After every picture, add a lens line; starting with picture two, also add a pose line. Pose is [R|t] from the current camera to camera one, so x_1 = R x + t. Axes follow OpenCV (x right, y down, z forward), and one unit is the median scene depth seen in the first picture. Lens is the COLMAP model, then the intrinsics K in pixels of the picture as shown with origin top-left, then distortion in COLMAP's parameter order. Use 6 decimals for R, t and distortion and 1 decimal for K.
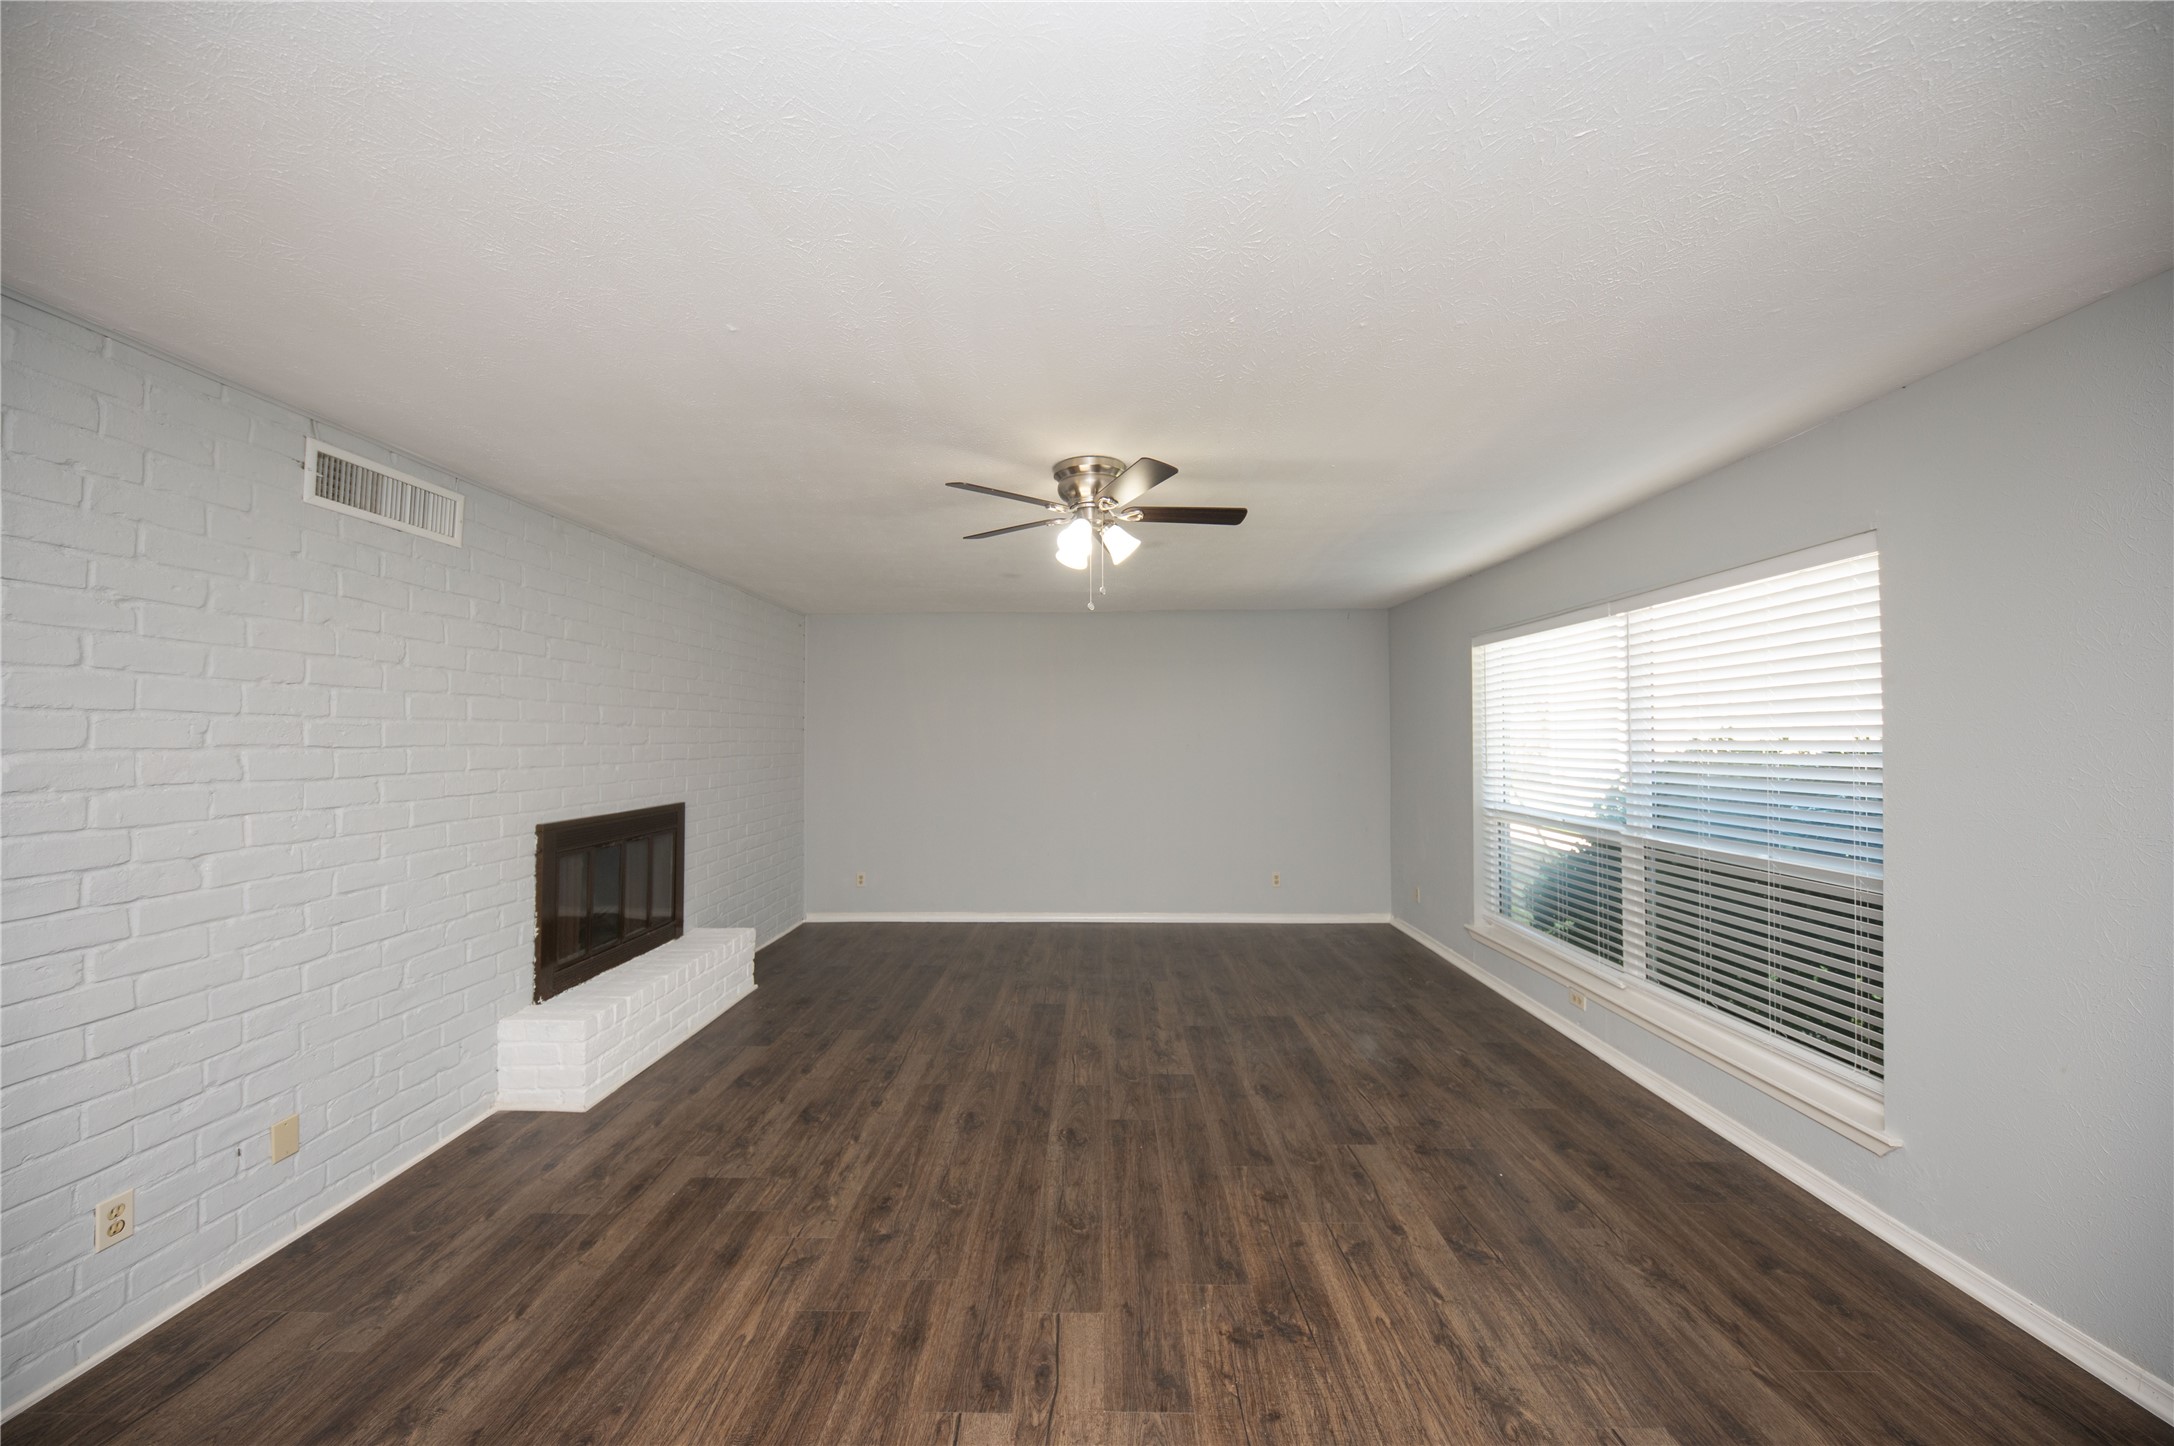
lens RADIAL K [[751.7, 0, 1085.6], [0, 751.7, 727.1], [0, 0, 1]] dist [0.008632, -0.006120]
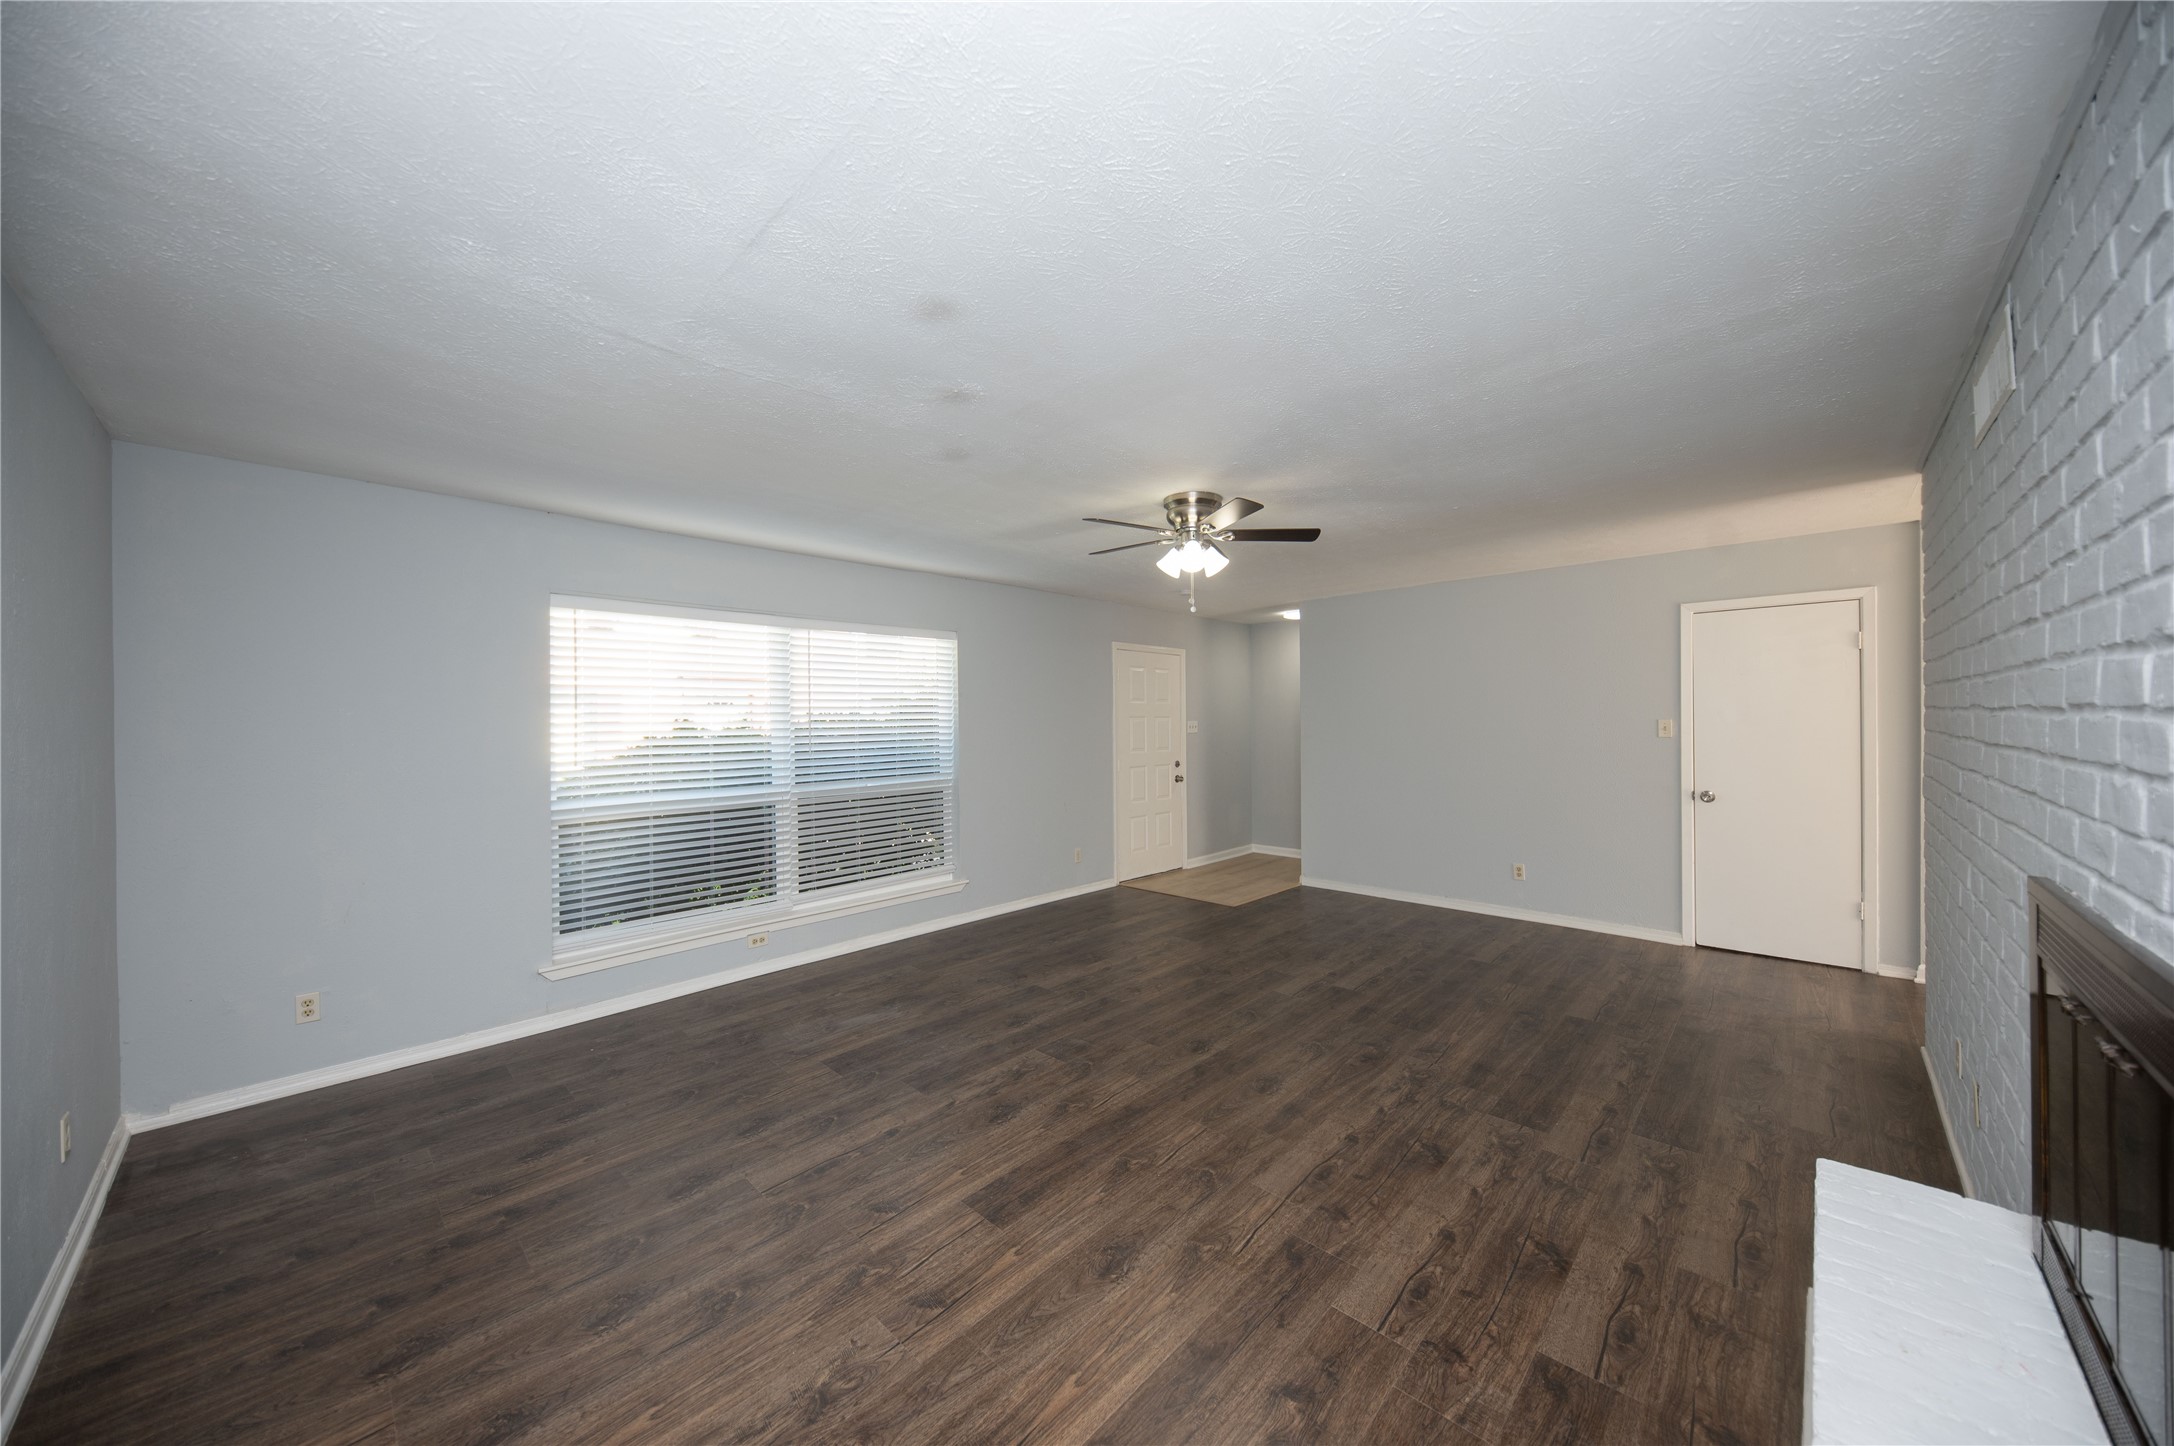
lens RADIAL K [[751.7, 0, 1079.8], [0, 751.7, 719.6], [0, 0, 1]] dist [0.008632, -0.006120]
pose [[-0.737059, 0.011006, 0.675739, -0.650487], [0.004918, 0.999928, -0.010922, 0.035503], [-0.675811, -0.004727, -0.737060, 1.892546]]
